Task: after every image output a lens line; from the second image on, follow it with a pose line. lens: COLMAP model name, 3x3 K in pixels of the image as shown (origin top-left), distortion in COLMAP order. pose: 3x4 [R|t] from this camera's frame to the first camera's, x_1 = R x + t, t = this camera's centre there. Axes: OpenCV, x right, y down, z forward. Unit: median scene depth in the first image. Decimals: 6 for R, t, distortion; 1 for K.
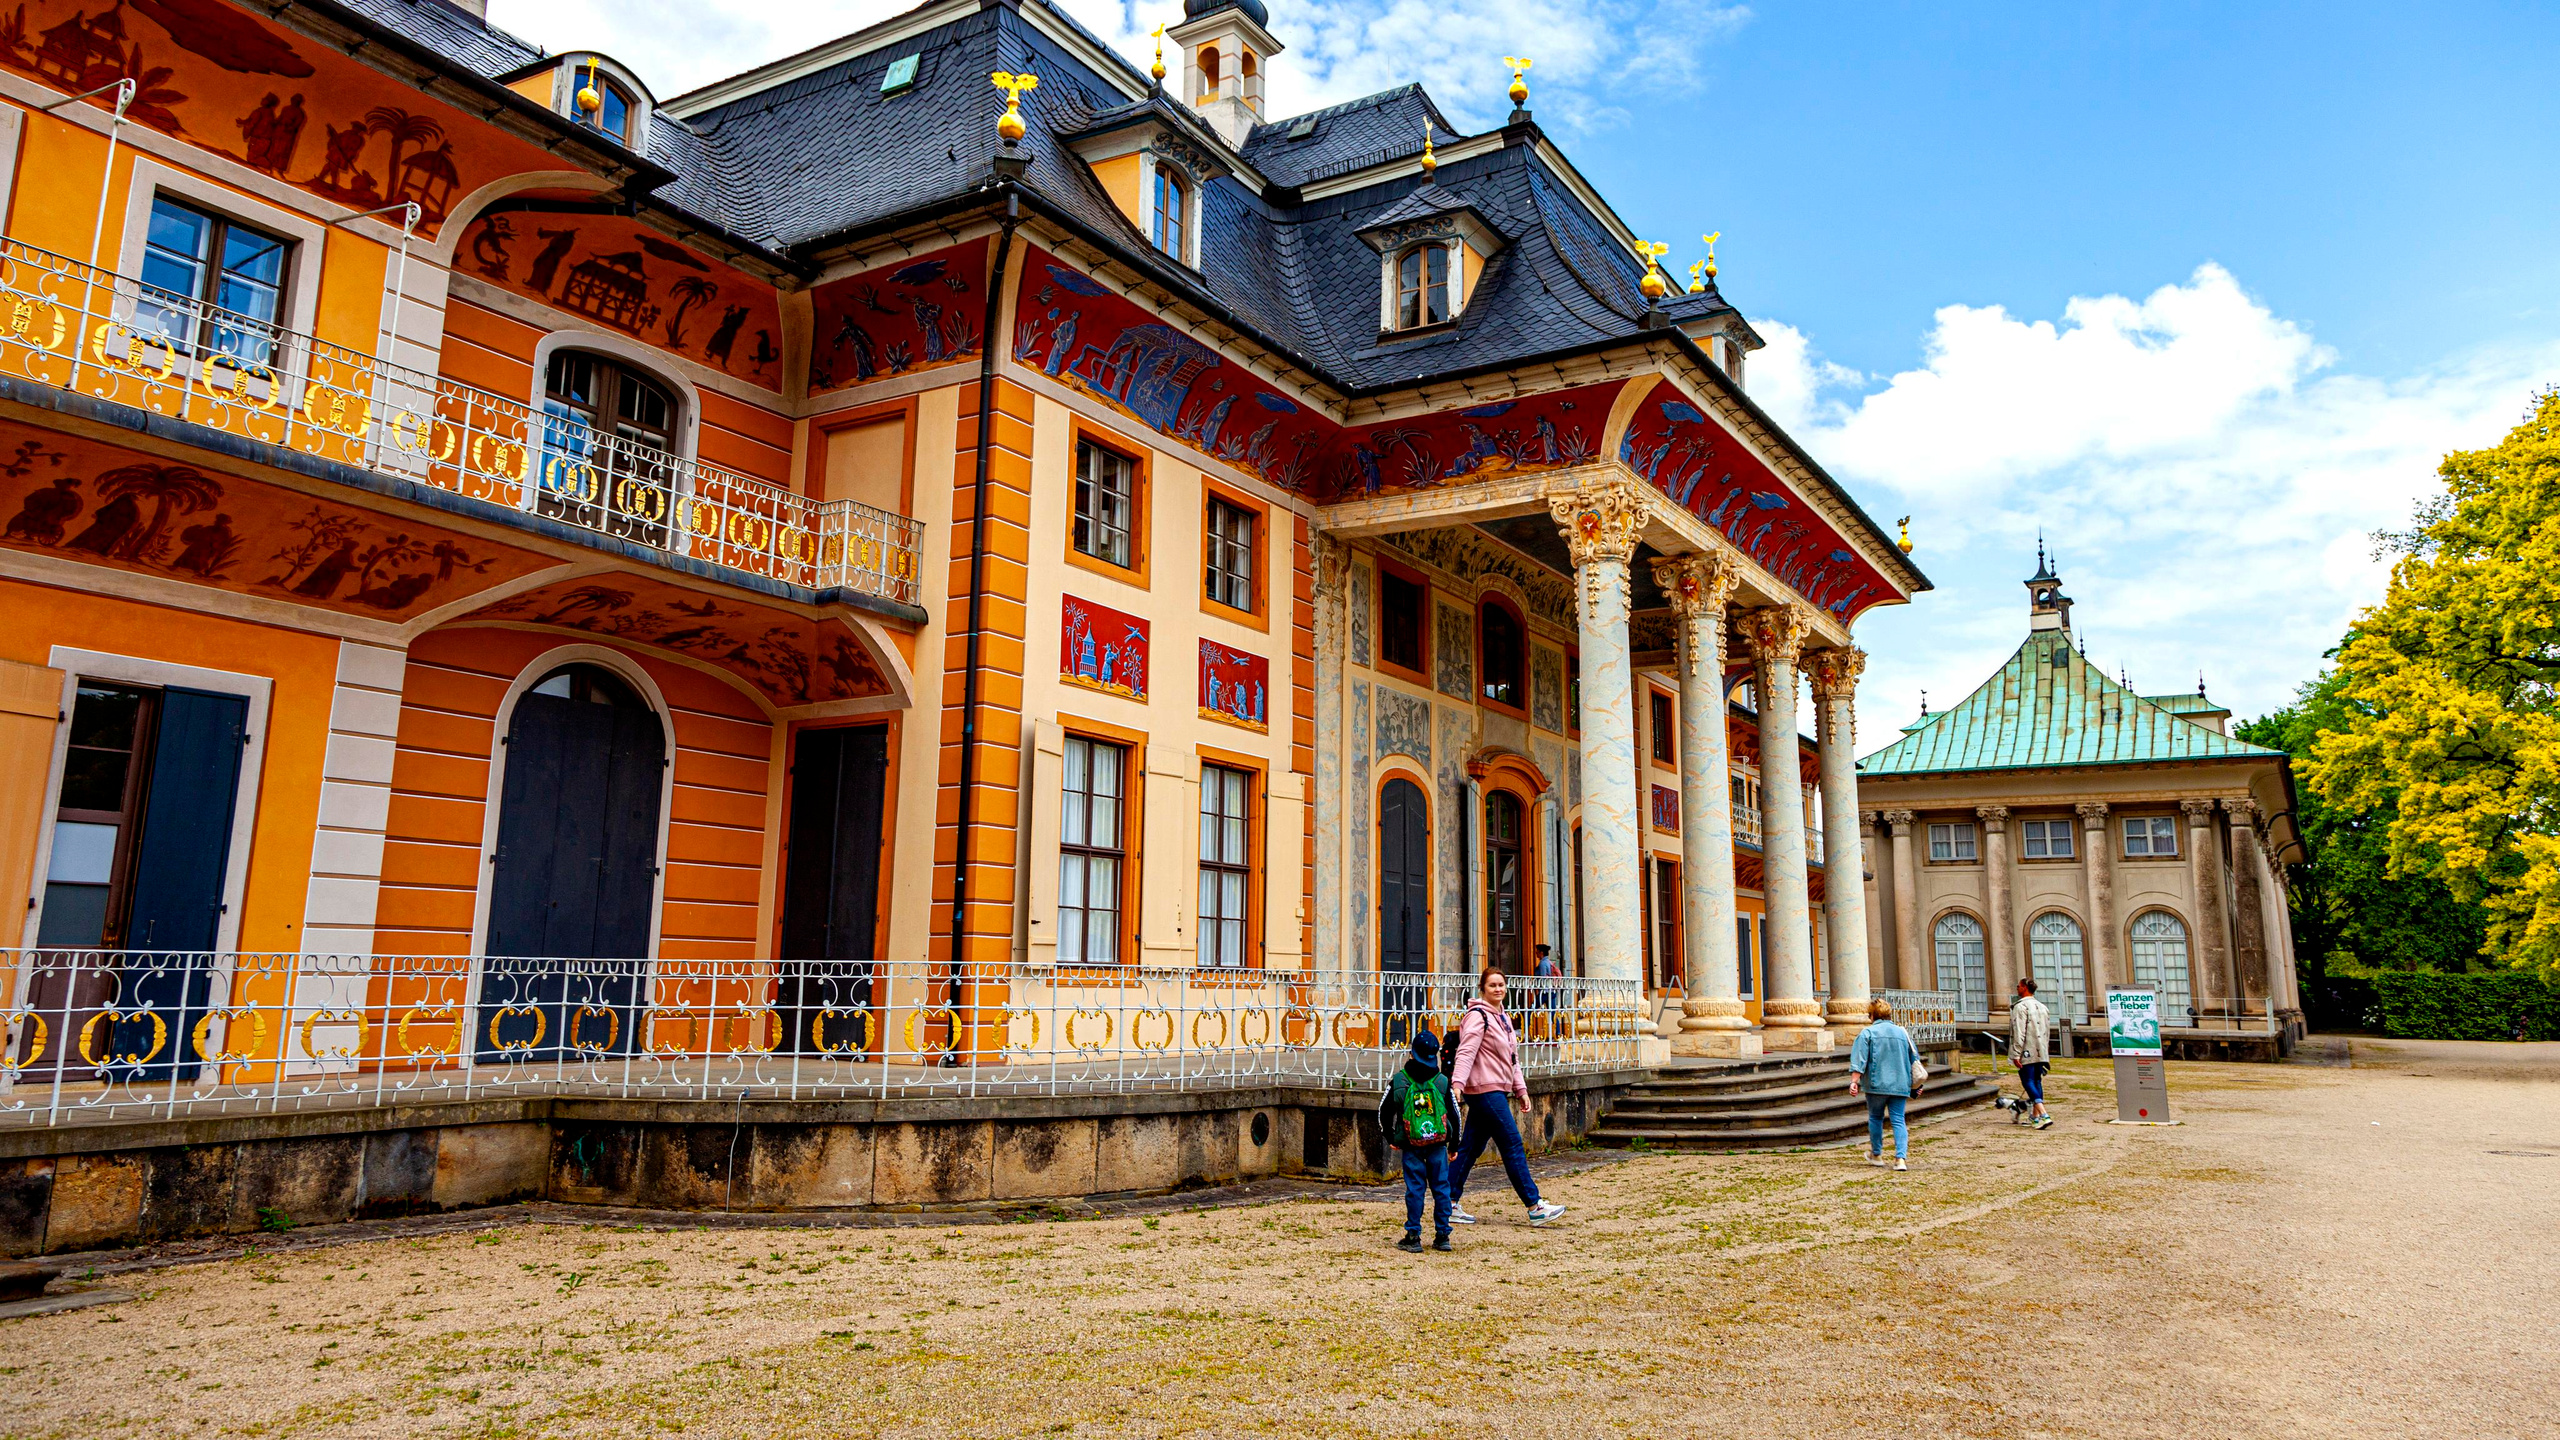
lens RADIAL K [[1643.6, 0, 1218.5], [0, 1643.6, 725.5], [0, 0, 1]] dist [0.005983, -0.003070]
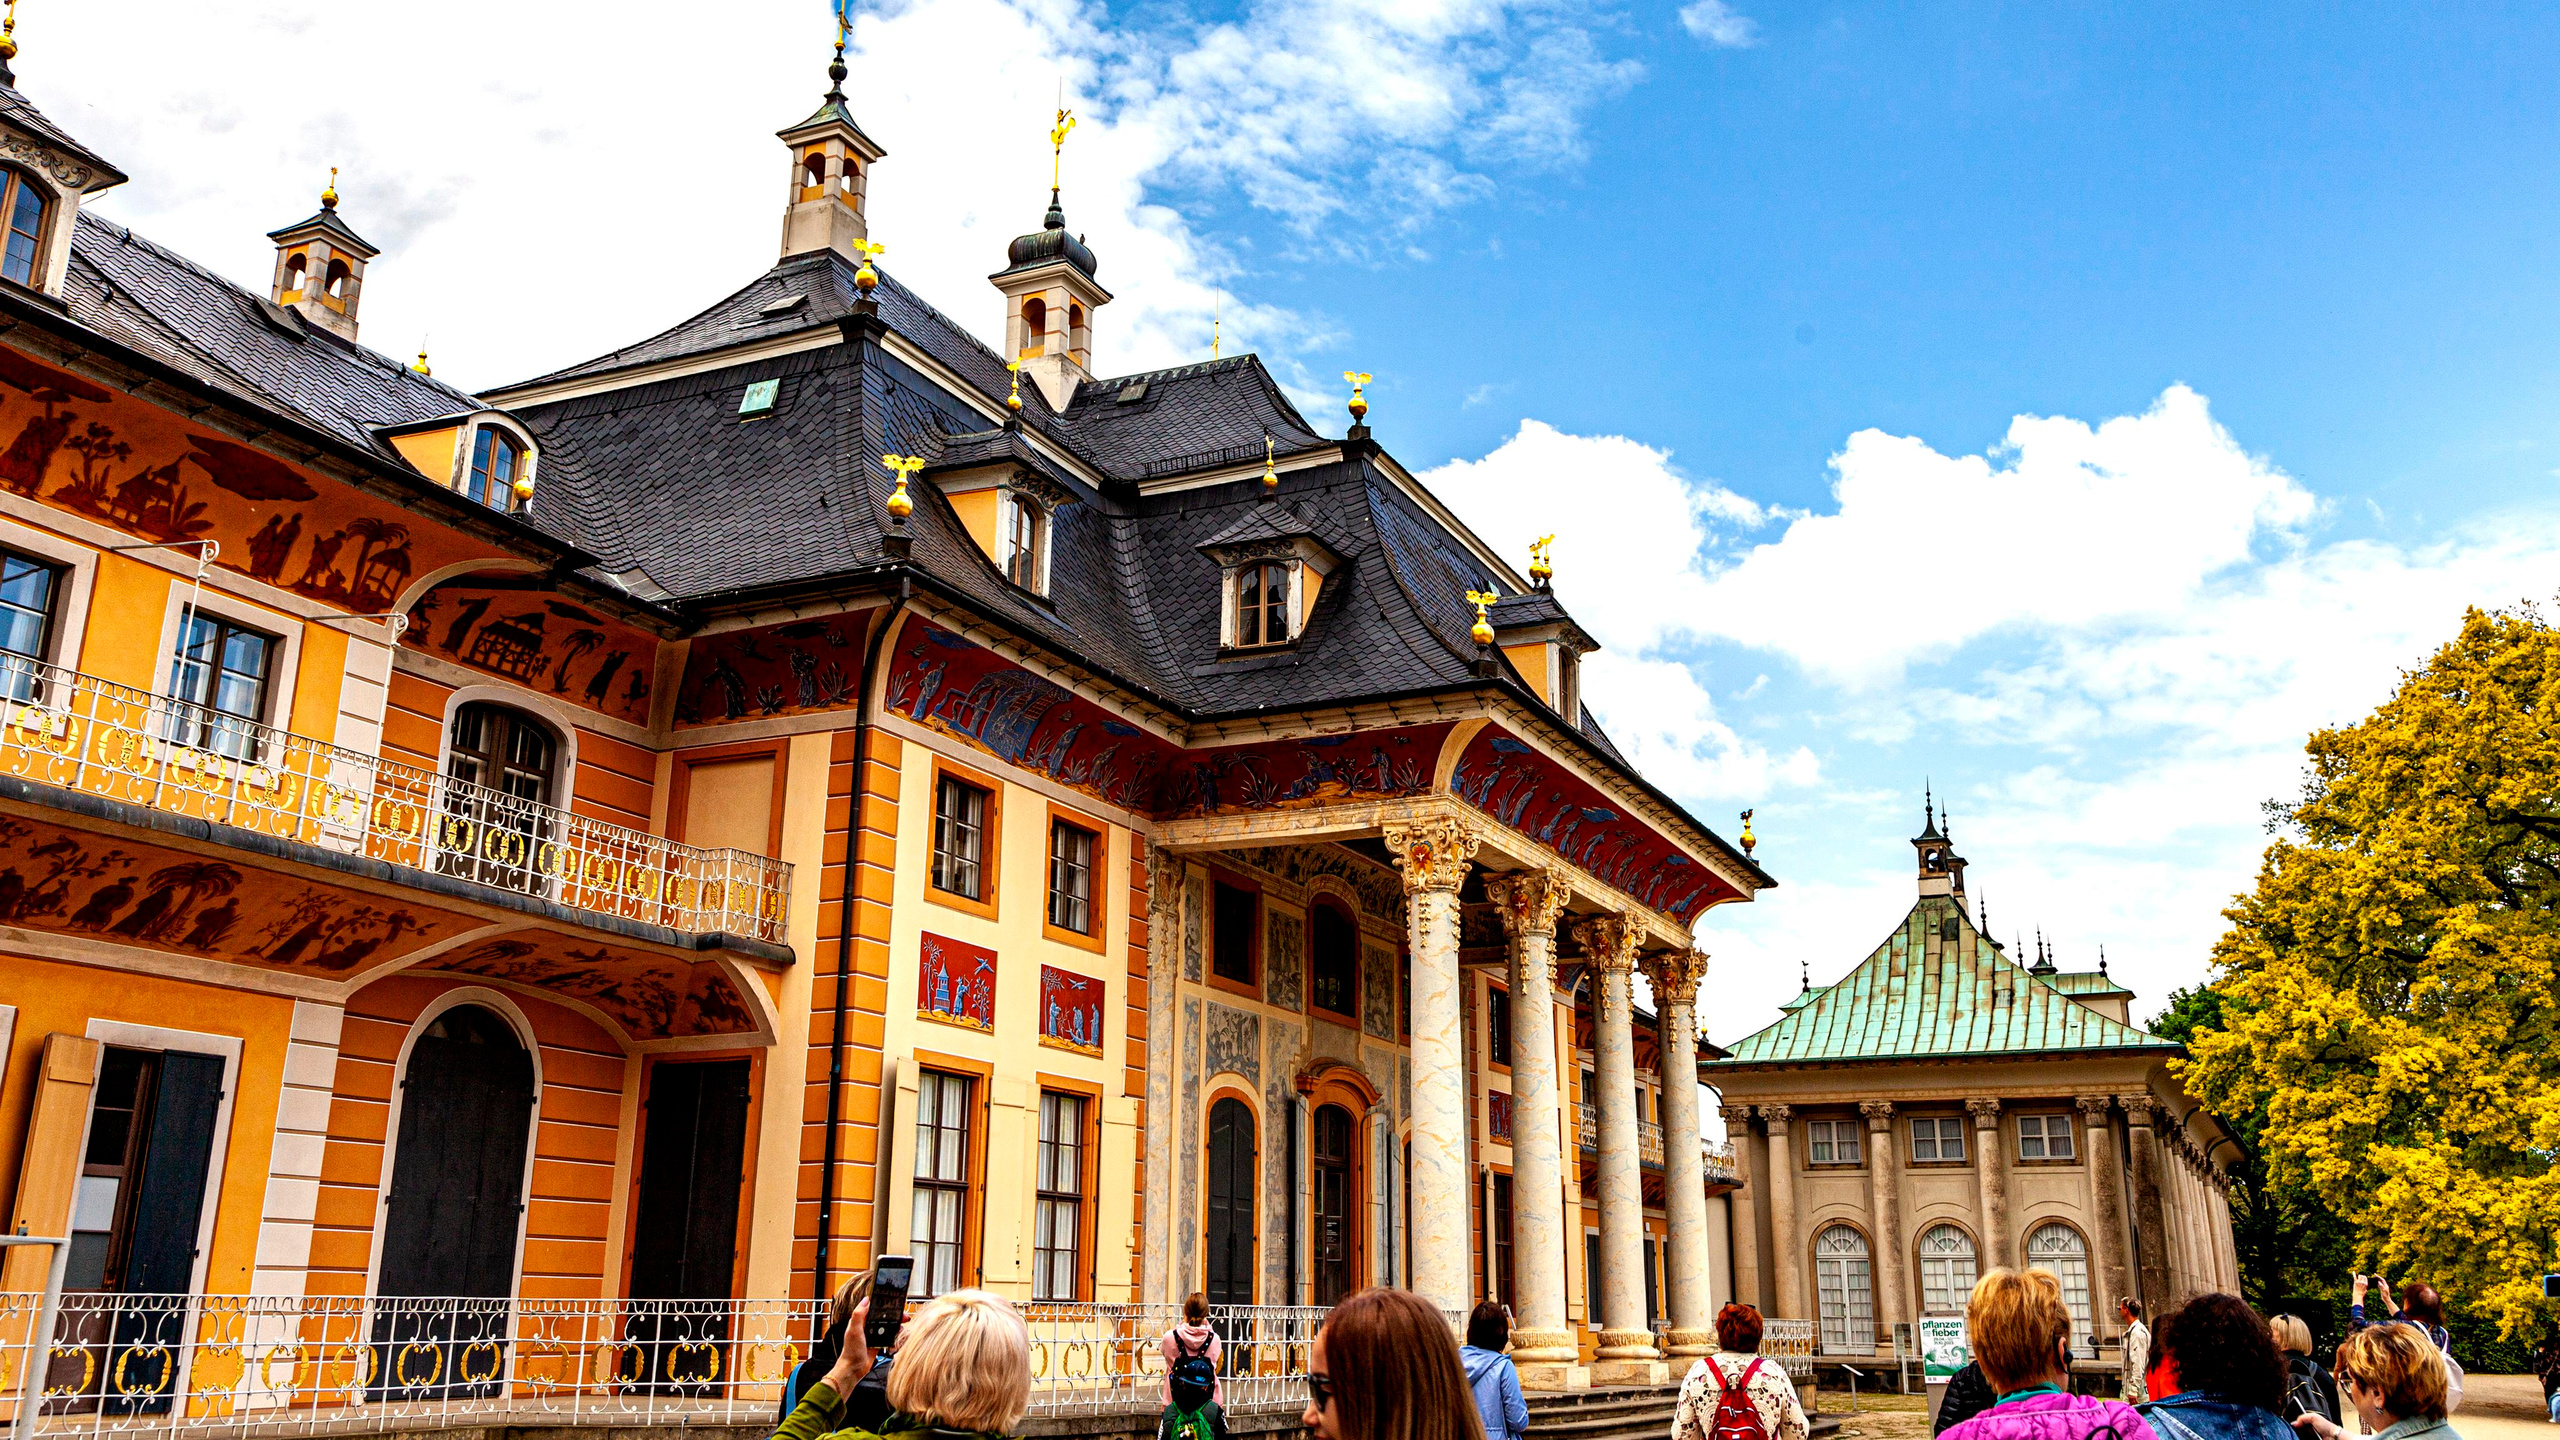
lens RADIAL K [[2141.7, 0, 1280.0], [0, 2141.7, 720.0], [0, 0, 1]] dist [0.015928, -0.045016]
pose [[0.988191, 0.034513, 0.149291, -0.064709], [-0.017196, 0.993128, -0.115766, -0.050008], [-0.152260, 0.111832, 0.981993, -0.310943]]
